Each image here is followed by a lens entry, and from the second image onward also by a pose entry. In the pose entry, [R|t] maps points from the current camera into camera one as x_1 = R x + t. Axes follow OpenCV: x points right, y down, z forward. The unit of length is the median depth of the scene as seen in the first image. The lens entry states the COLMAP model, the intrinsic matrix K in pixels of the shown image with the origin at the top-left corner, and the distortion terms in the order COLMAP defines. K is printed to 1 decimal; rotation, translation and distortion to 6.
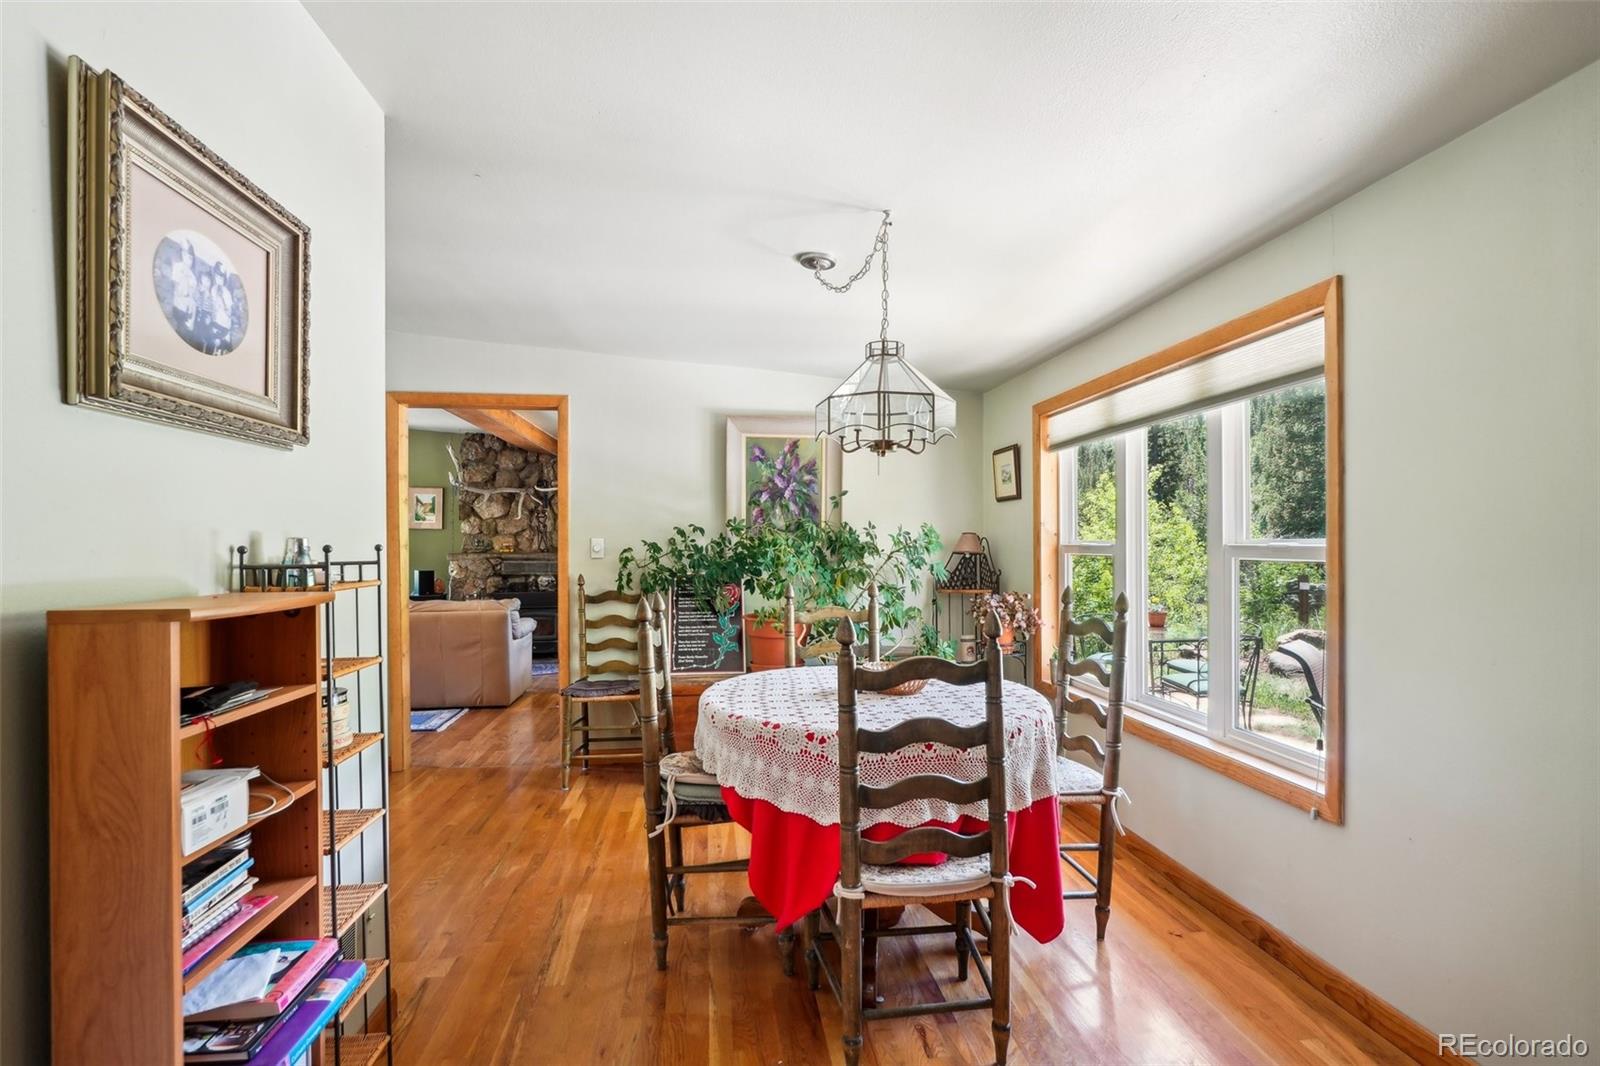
lens RADIAL K [[775.4, 0, 789.8], [0, 775.4, 538.7], [0, 0, 1]] dist [-0.002552, 0.001628]
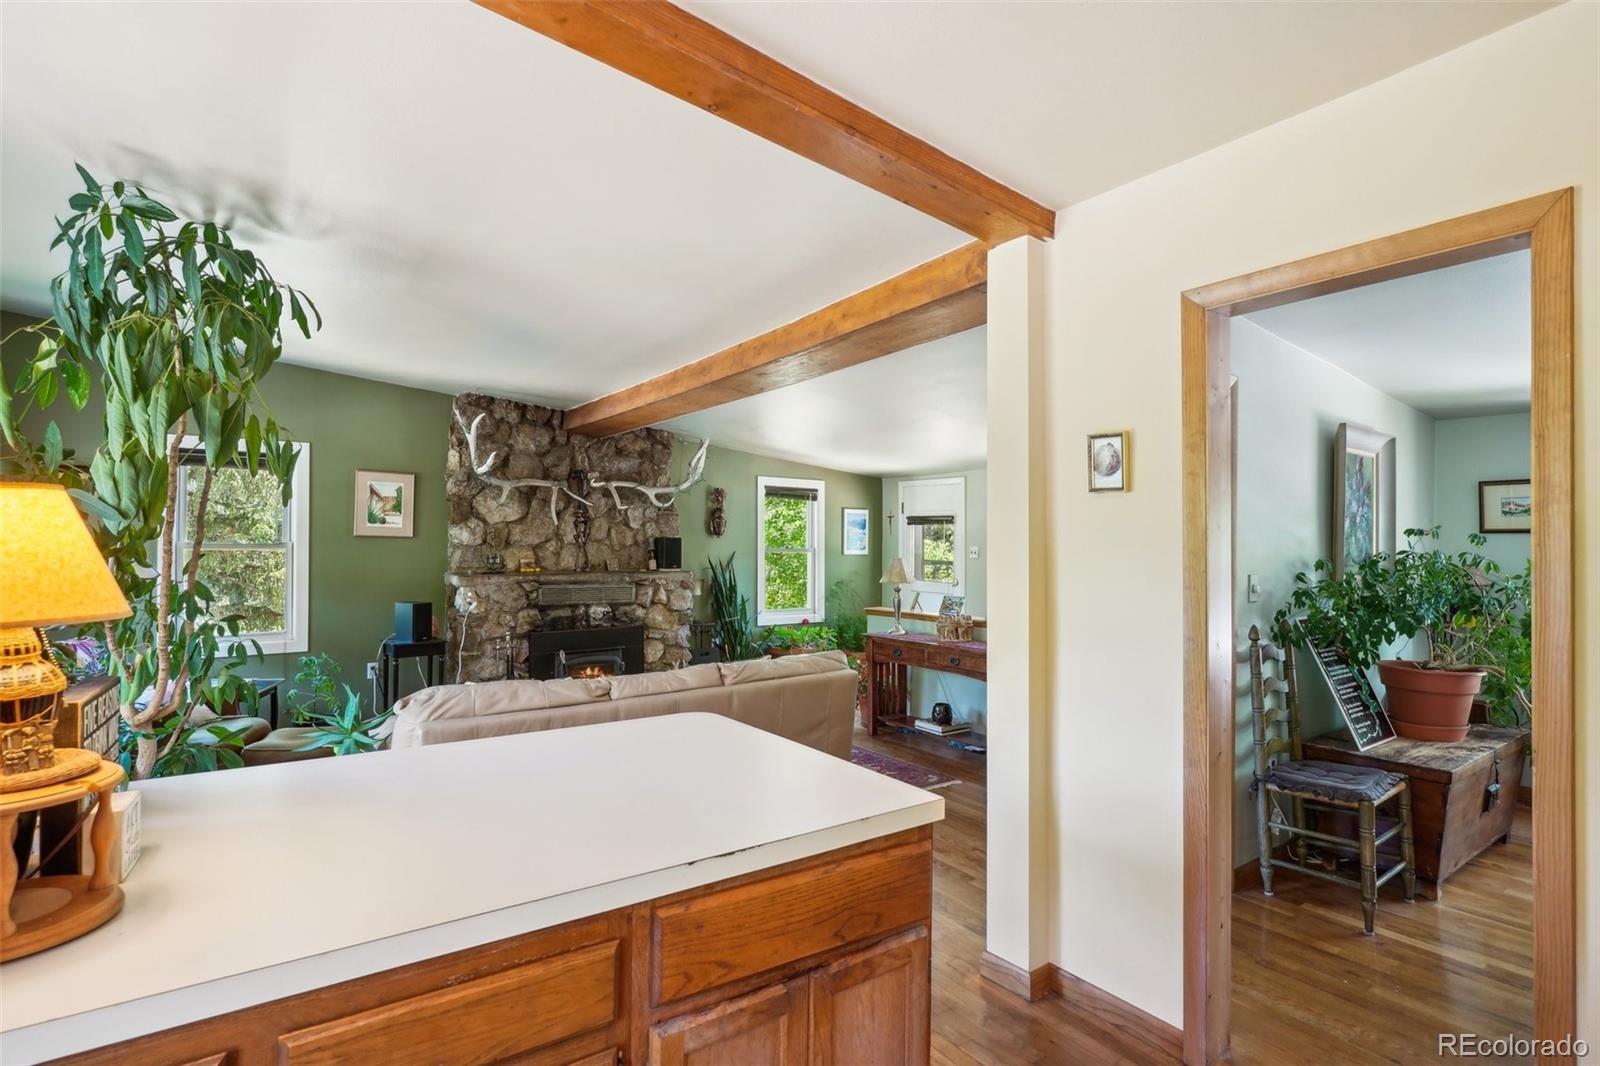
lens RADIAL K [[775.4, 0, 791.9], [0, 775.4, 540.8], [0, 0, 1]] dist [-0.002552, 0.001628]
pose [[0.874834, 0.012359, 0.484264, -0.510614], [-0.013149, 0.999912, -0.001765, -0.012786], [-0.484244, -0.004824, 0.874920, 0.290864]]
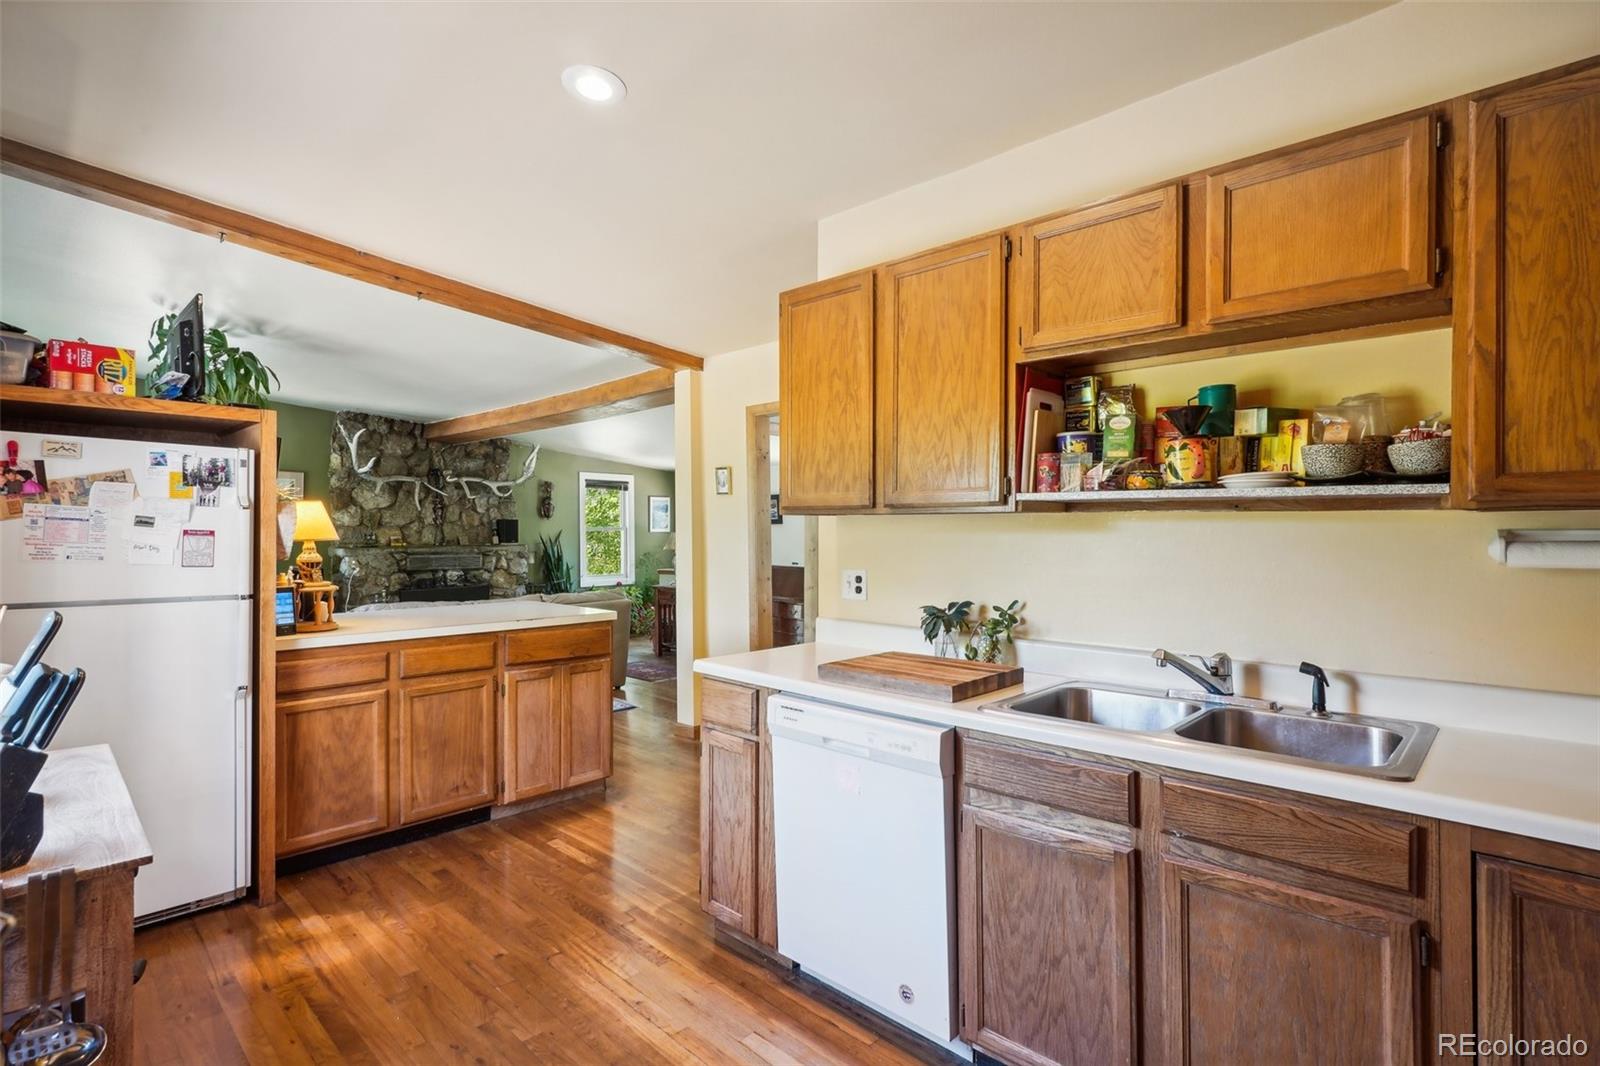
lens RADIAL K [[775.4, 0, 791.8], [0, 775.4, 531.1], [0, 0, 1]] dist [-0.002552, 0.001628]
pose [[0.765049, 0.000156, 0.643972, -0.617324], [-0.004691, 0.999975, 0.005332, -0.007678], [-0.643955, -0.007100, 0.765030, -0.000899]]
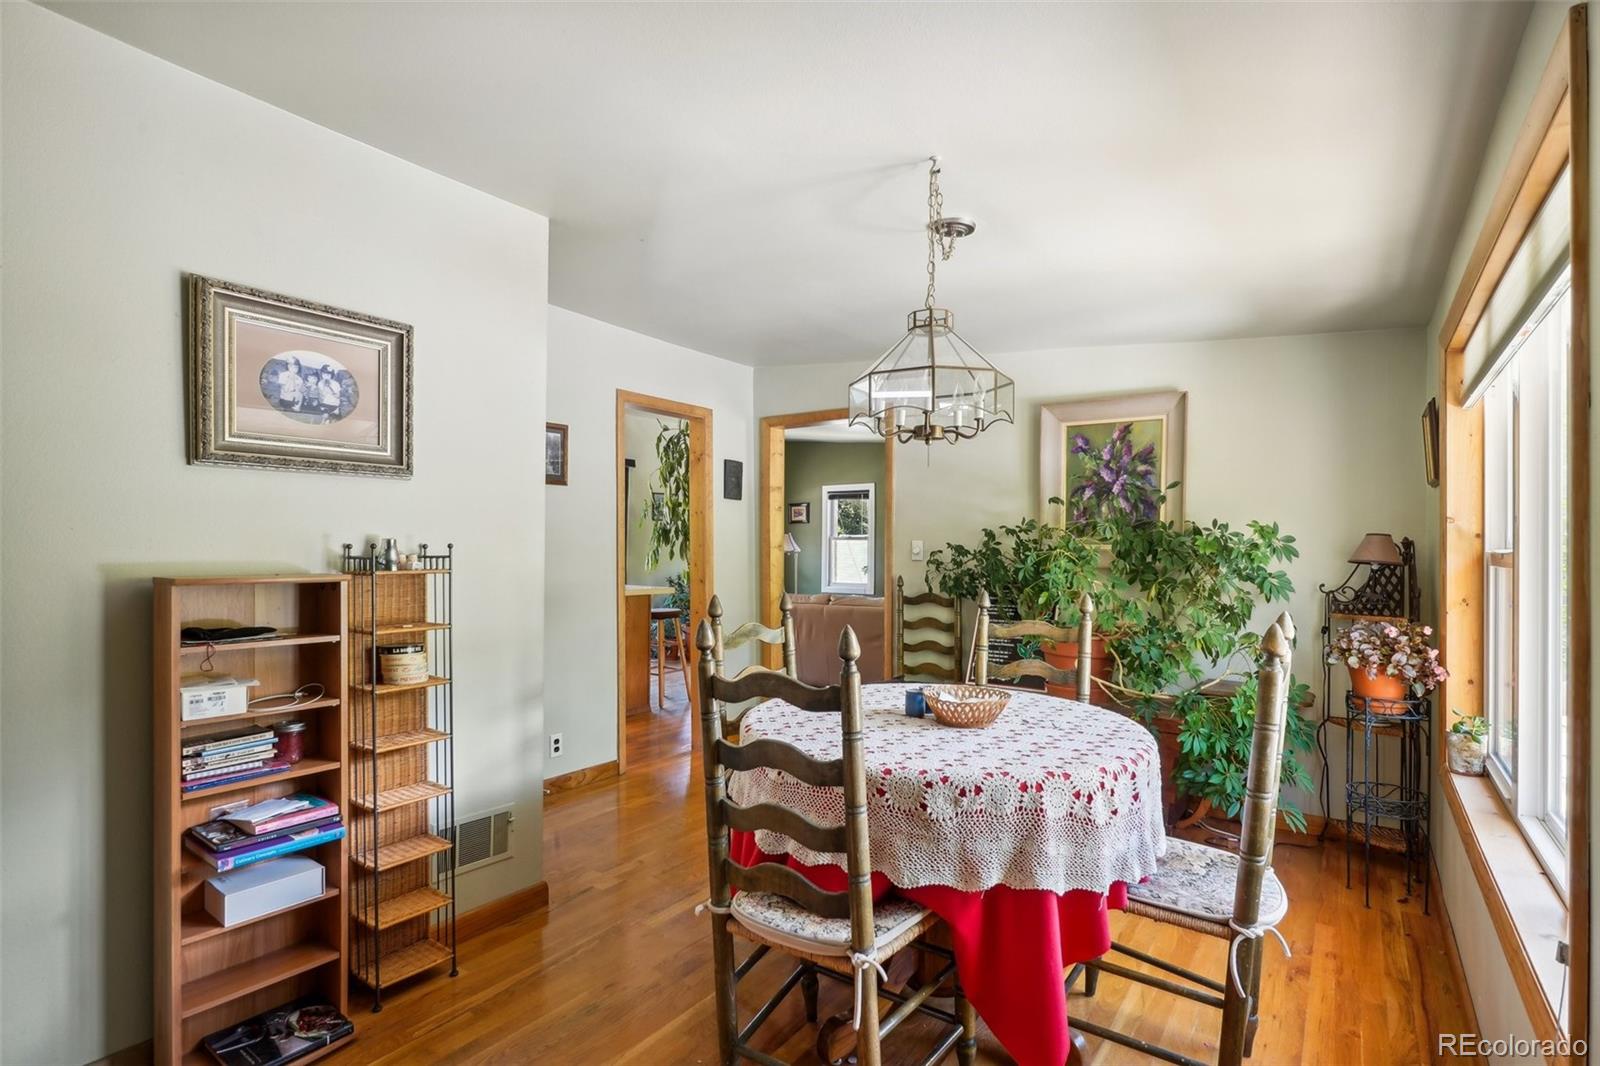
lens RADIAL K [[775.4, 0, 789.4], [0, 775.4, 543.4], [0, 0, 1]] dist [-0.002552, 0.001628]
pose [[0.741542, 0.004338, -0.670893, 0.312412], [-0.002753, 0.999990, 0.003423, 0.000148], [0.670901, -0.000692, 0.741547, 0.138750]]
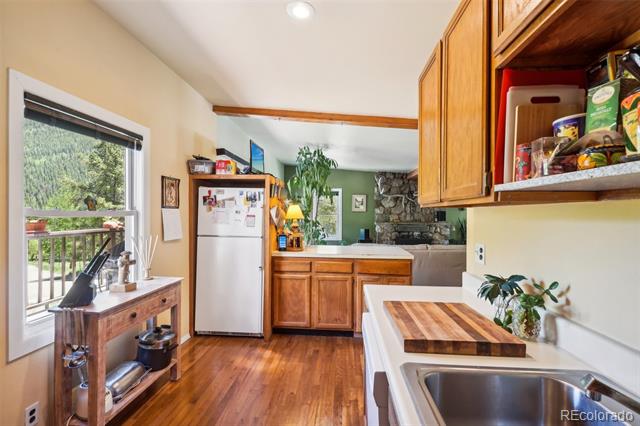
lens RADIAL K [[310.2, 0, 314.7], [0, 310.2, 214.4], [0, 0, 1]] dist [-0.002552, 0.001628]
pose [[0.982127, 0.006345, -0.188111, -0.445570], [-0.005462, 0.999971, 0.005212, -0.008510], [0.188139, -0.004092, 0.982134, 0.021805]]
